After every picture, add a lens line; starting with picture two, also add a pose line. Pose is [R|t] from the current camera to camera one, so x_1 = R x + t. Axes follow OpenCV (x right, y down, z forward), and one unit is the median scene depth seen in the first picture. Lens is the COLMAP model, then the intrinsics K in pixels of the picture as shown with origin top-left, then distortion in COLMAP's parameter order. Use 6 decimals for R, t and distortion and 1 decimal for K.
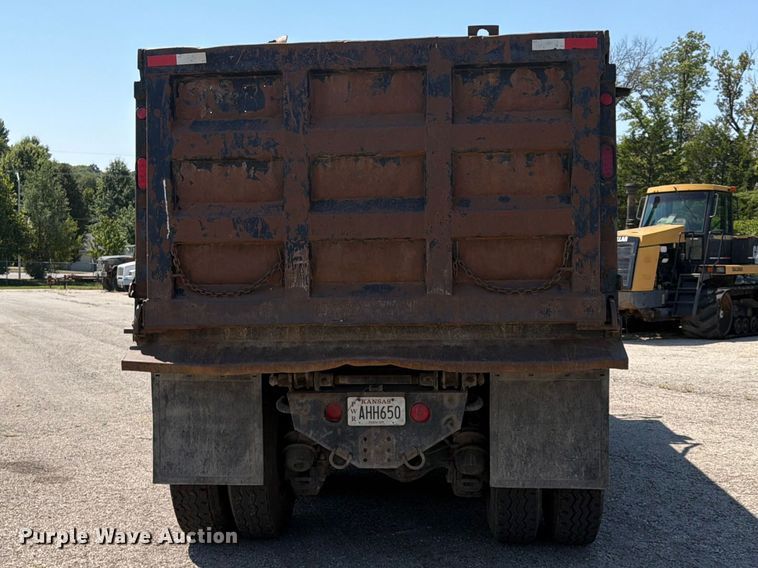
lens RADIAL K [[966.1, 0, 378.8], [0, 966.1, 327.6], [0, 0, 1]] dist [0.137624, -0.054590]
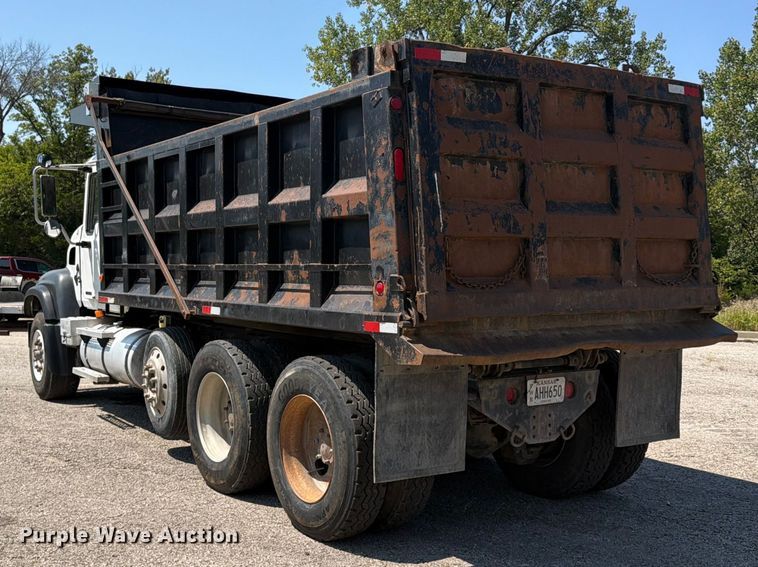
lens RADIAL K [[950.5, 0, 379.0], [0, 950.5, 316.6], [0, 0, 1]] dist [0.228093, -0.796382]
pose [[0.763148, -0.022062, 0.645847, -0.865052], [0.032569, 0.999460, -0.004343, -0.001341], [-0.645402, 0.024349, 0.763455, 0.276856]]
